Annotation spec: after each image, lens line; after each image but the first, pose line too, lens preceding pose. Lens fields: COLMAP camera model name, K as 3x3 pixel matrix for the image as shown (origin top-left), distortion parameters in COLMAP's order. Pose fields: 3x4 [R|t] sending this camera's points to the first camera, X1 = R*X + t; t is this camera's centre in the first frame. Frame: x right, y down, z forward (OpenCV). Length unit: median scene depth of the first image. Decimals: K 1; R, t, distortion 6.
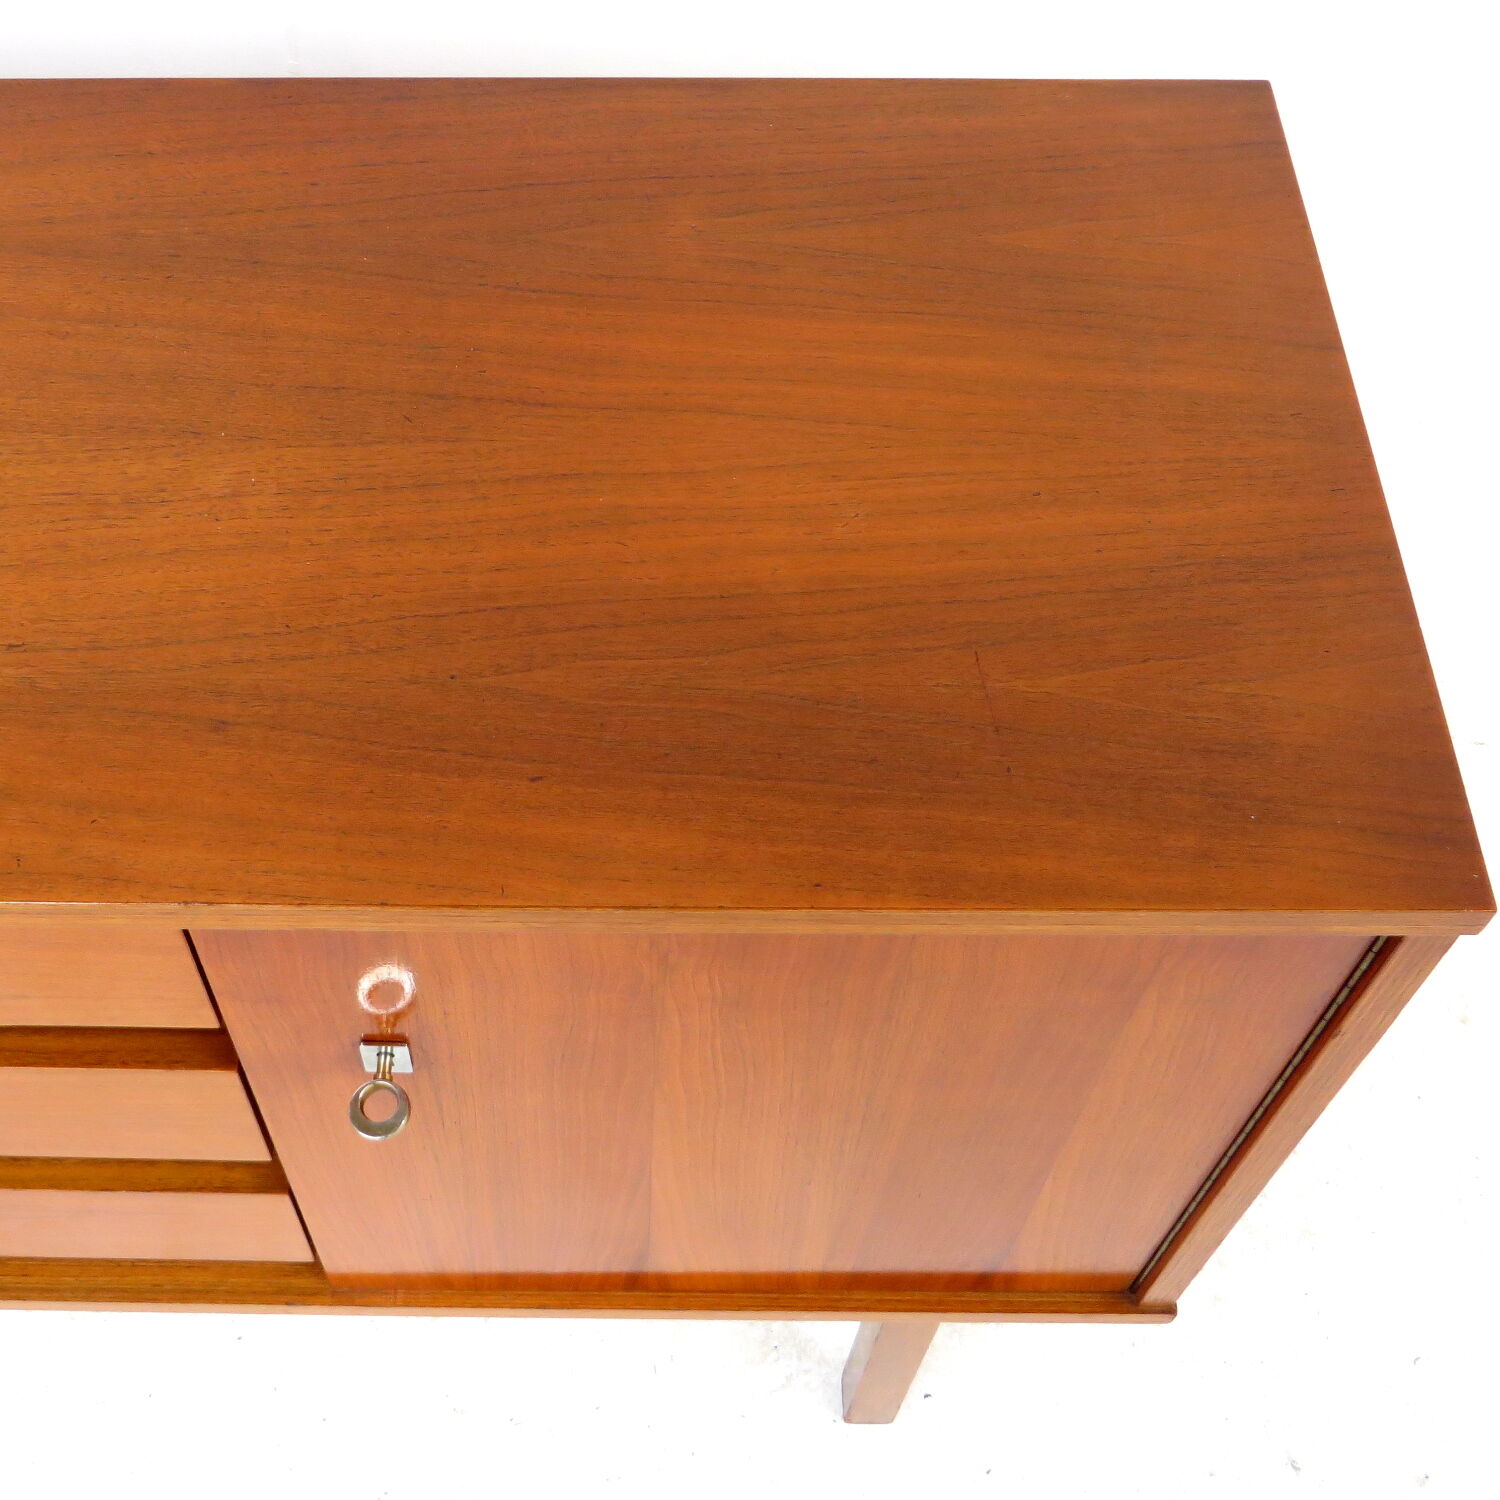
lens RADIAL K [[1868.9, 0, 750.5], [0, 1868.9, 748.9], [0, 0, 1]] dist [-0.088358, 0.000000]
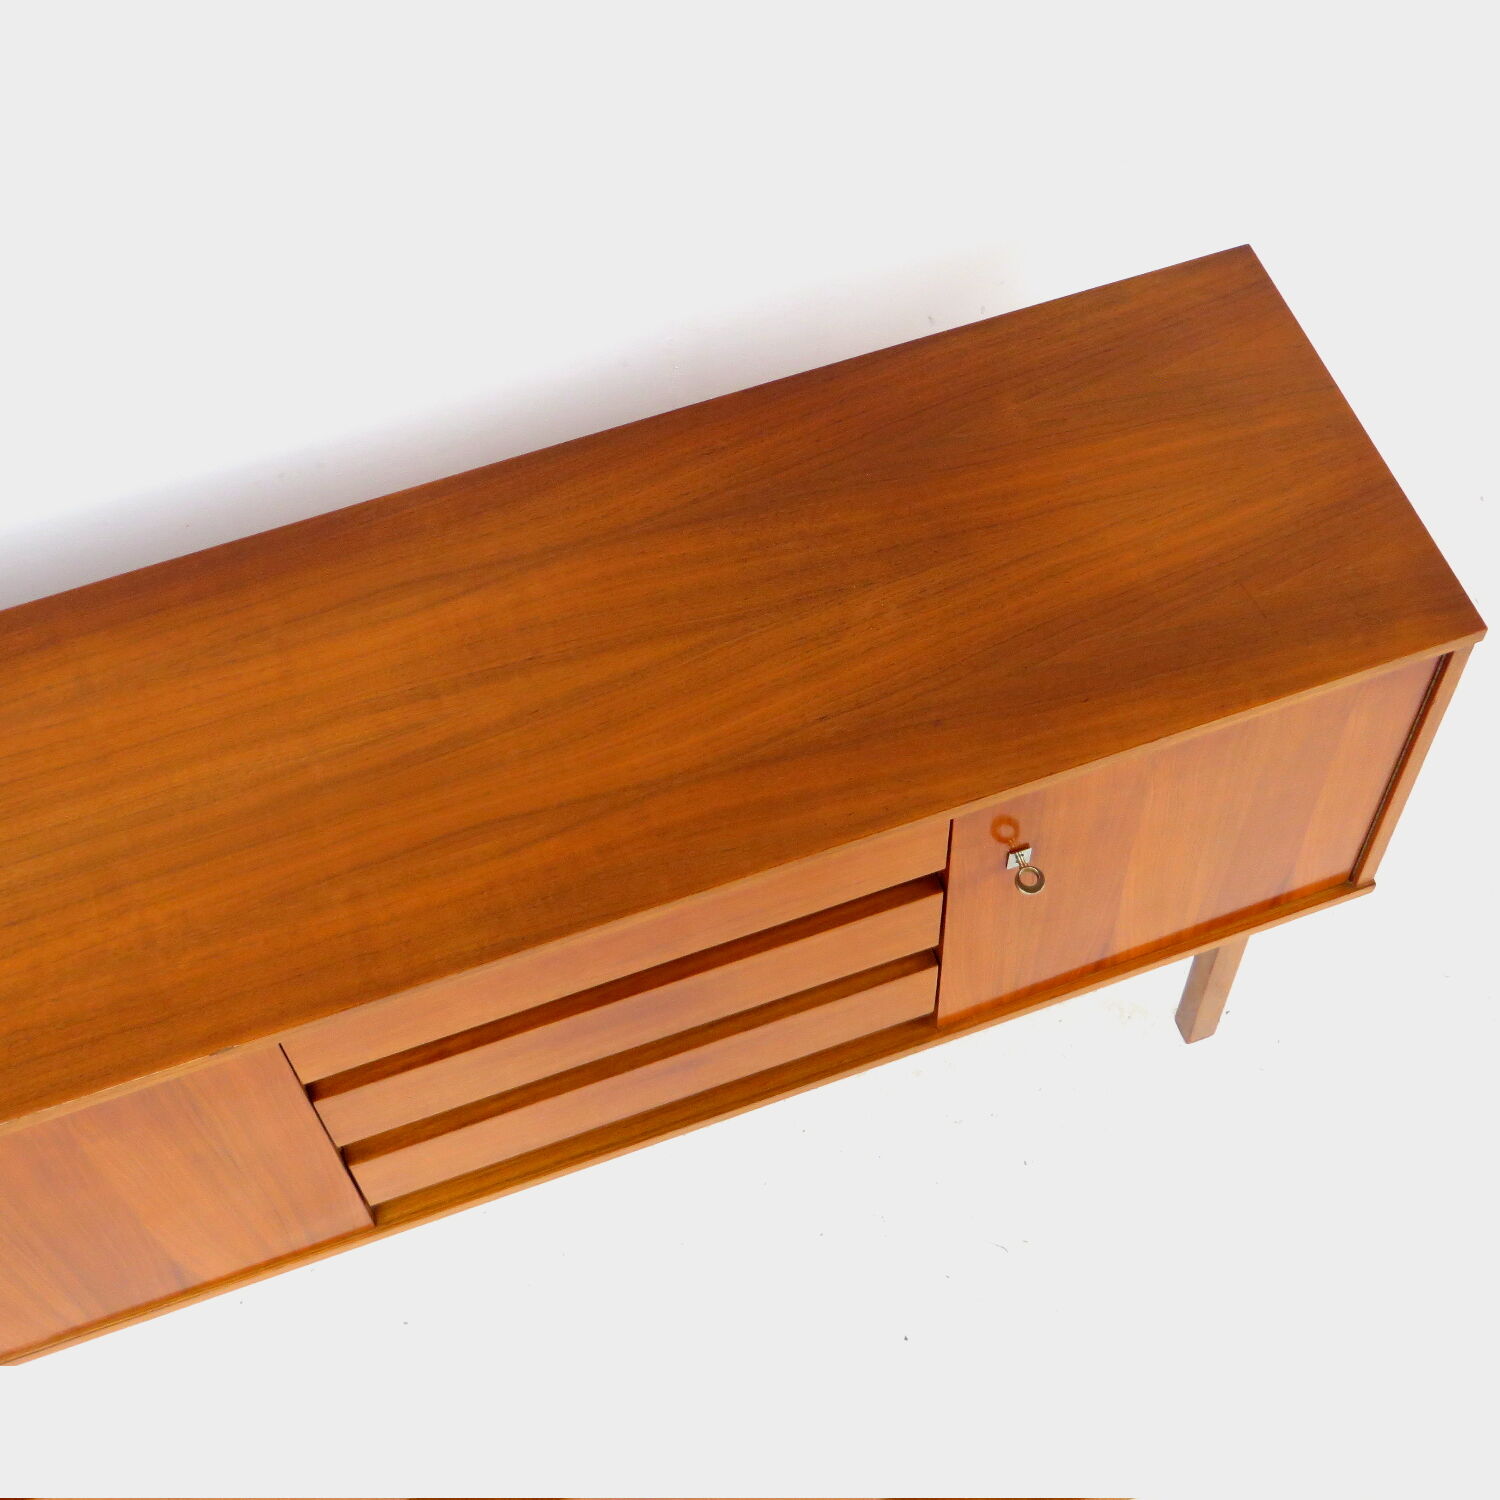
lens RADIAL K [[2500.8, 0, 751.3], [0, 2500.8, 753.0], [0, 0, 1]] dist [-0.303054, 0.000000]
pose [[0.941393, -0.306959, 0.139844, -0.832285], [0.298622, 0.951206, 0.077664, -0.245486], [-0.156860, -0.031352, 0.987123, -1.657467]]
